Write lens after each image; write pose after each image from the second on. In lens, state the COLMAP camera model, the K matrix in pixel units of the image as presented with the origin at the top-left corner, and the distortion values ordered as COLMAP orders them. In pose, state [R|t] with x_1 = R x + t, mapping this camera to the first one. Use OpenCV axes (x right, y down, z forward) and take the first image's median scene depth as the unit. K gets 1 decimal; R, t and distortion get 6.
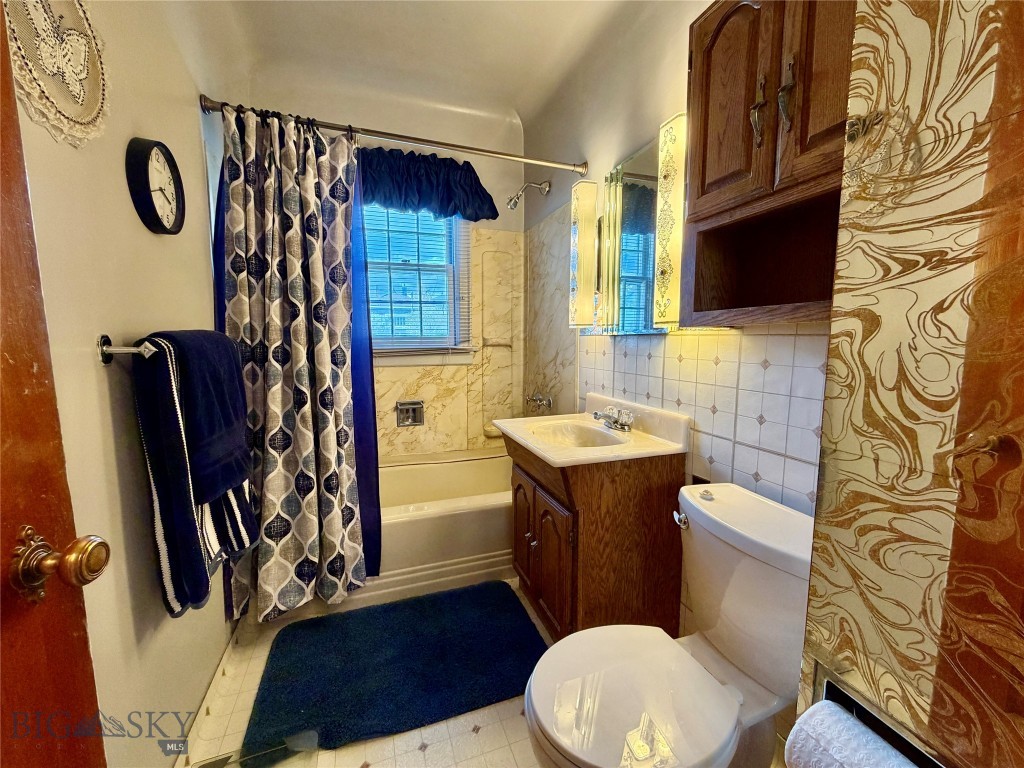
lens RADIAL K [[409.0, 0, 511.7], [0, 409.0, 383.9], [0, 0, 1]] dist [0.000219, 0.000040]
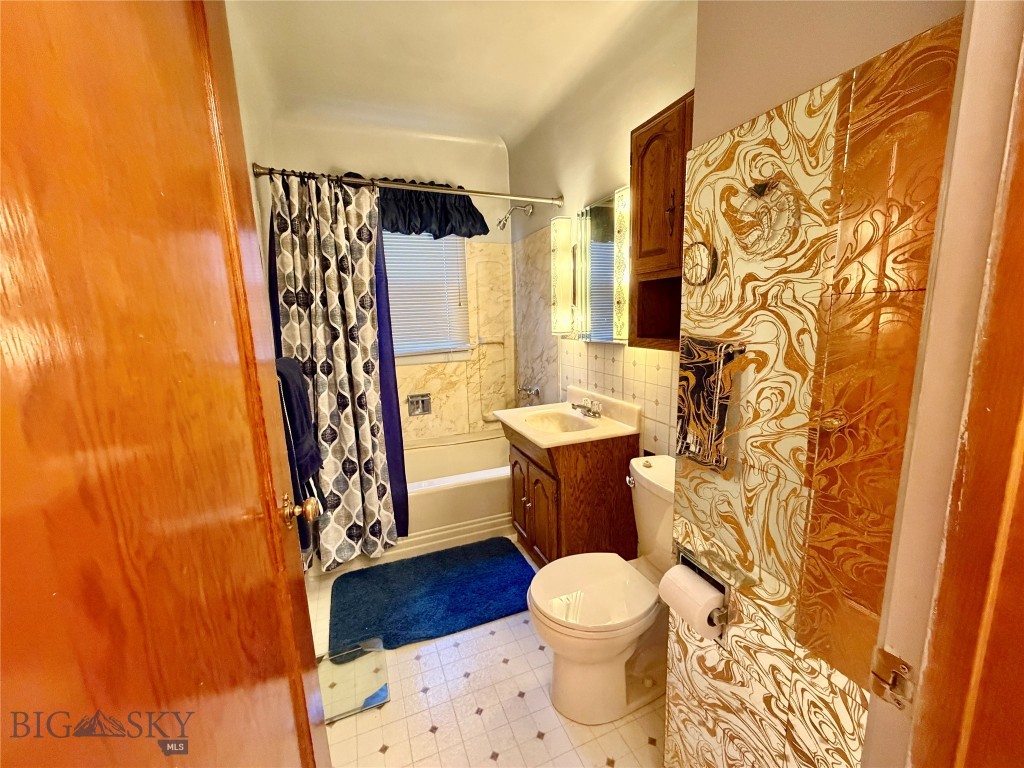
lens RADIAL K [[409.0, 0, 512.5], [0, 409.0, 384.6], [0, 0, 1]] dist [0.000219, 0.000040]
pose [[0.999003, -0.032716, 0.030382, -0.024515], [0.030838, 0.997702, 0.060334, -0.076631], [-0.032286, -0.059337, 0.997716, -0.284721]]
